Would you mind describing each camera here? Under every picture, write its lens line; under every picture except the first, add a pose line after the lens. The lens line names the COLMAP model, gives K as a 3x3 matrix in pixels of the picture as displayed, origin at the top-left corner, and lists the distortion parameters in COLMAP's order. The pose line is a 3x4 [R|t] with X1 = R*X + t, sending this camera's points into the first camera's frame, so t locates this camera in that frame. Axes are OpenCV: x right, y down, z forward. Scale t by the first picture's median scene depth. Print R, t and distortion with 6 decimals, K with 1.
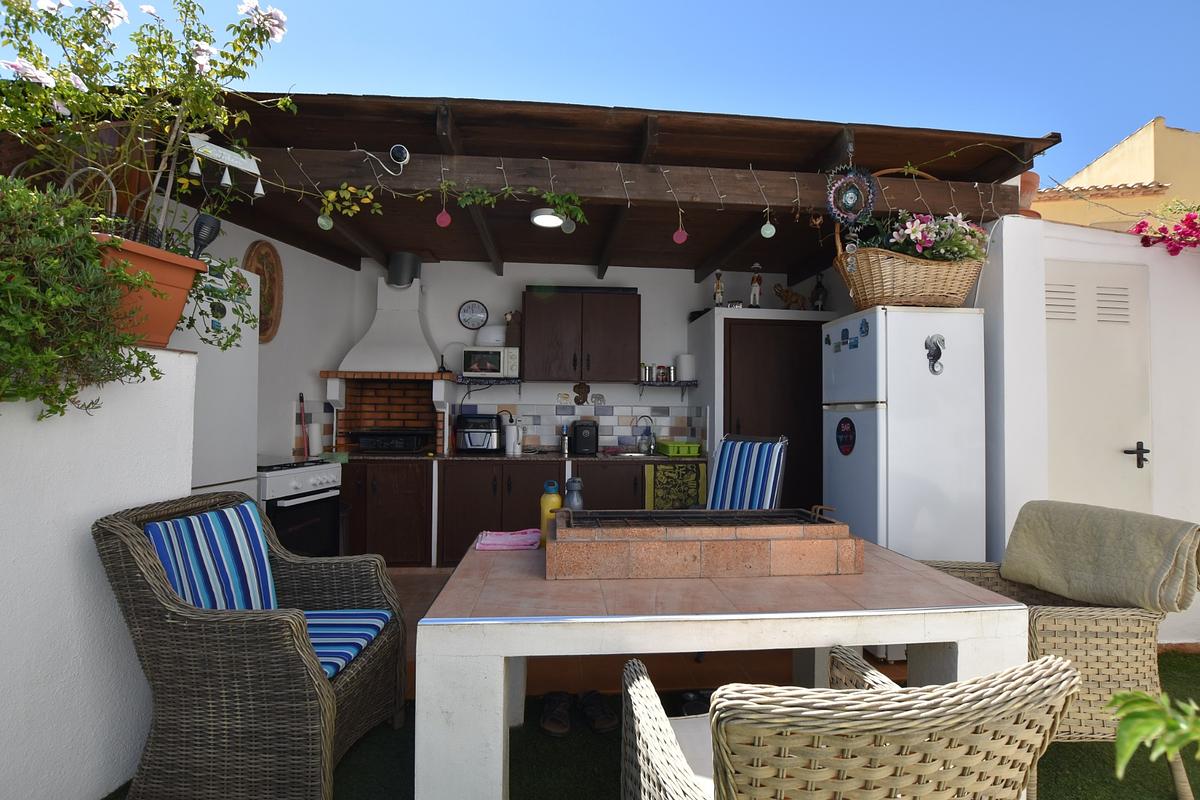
lens RADIAL K [[529.2, 0, 601.2], [0, 529.2, 401.4], [0, 0, 1]] dist [-0.036087, 0.007094]
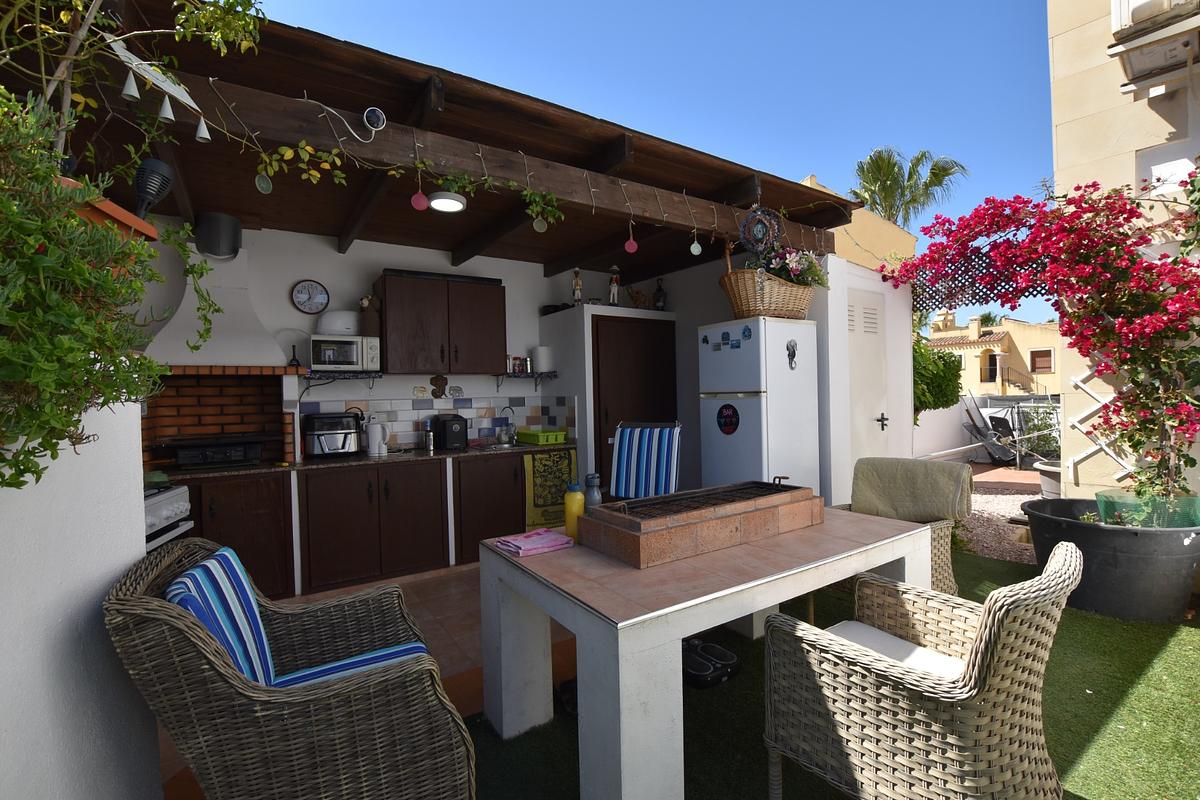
lens RADIAL K [[529.2, 0, 601.2], [0, 529.2, 401.4], [0, 0, 1]] dist [-0.036087, 0.007094]
pose [[0.878014, -0.035357, 0.477327, -0.314403], [0.019823, 0.999098, 0.037544, -0.023246], [-0.478225, -0.023503, 0.877923, 0.041346]]
